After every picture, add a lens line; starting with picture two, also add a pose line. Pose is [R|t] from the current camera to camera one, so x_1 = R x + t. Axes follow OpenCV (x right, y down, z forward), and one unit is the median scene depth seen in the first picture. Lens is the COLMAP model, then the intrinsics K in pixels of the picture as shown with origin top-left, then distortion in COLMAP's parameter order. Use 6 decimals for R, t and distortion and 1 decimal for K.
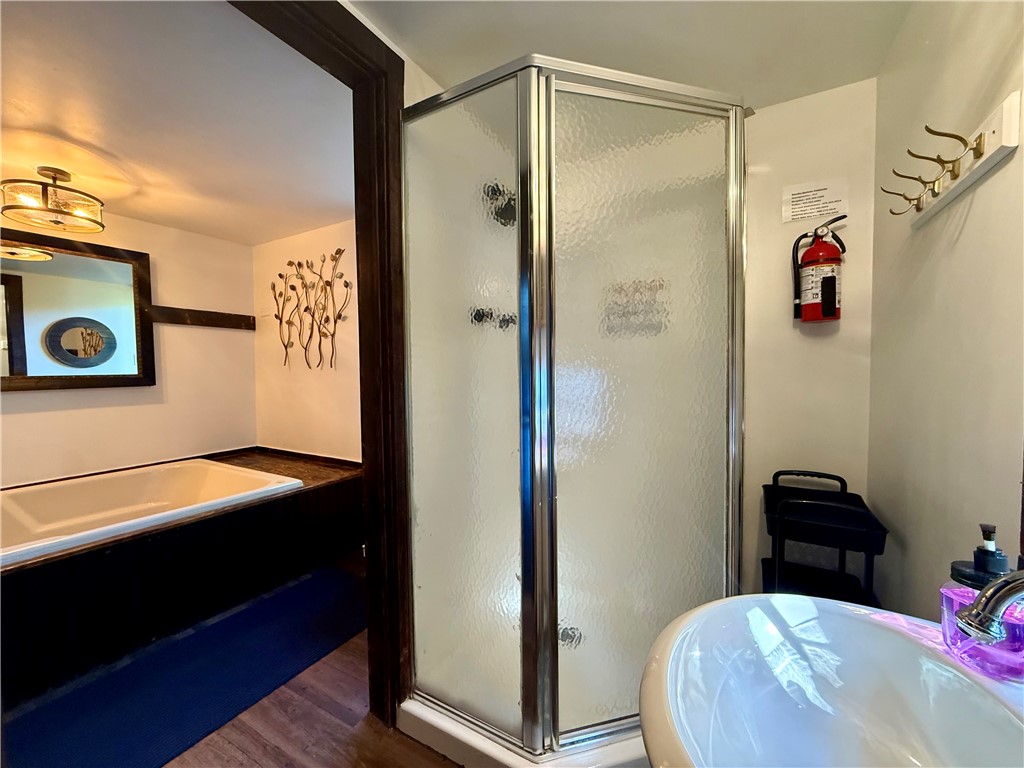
lens RADIAL K [[408.0, 0, 508.1], [0, 408.0, 386.1], [0, 0, 1]] dist [0.001179, -0.000411]
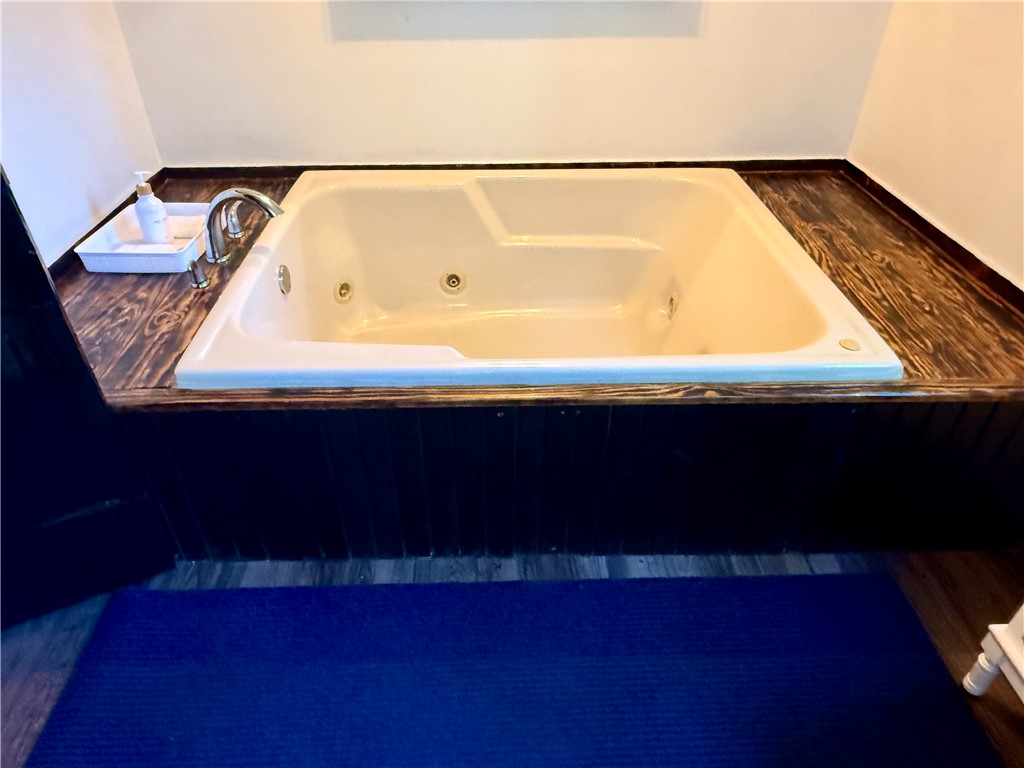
lens RADIAL K [[668.2, 0, 512.0], [0, 668.2, 384.0], [0, 0, 1]] dist [-0.002521, -0.000594]
pose [[0.528942, 0.505858, -0.681417, -0.323407], [-0.037954, 0.816231, 0.576478, -0.094915], [0.847809, -0.279061, 0.450938, 0.508840]]
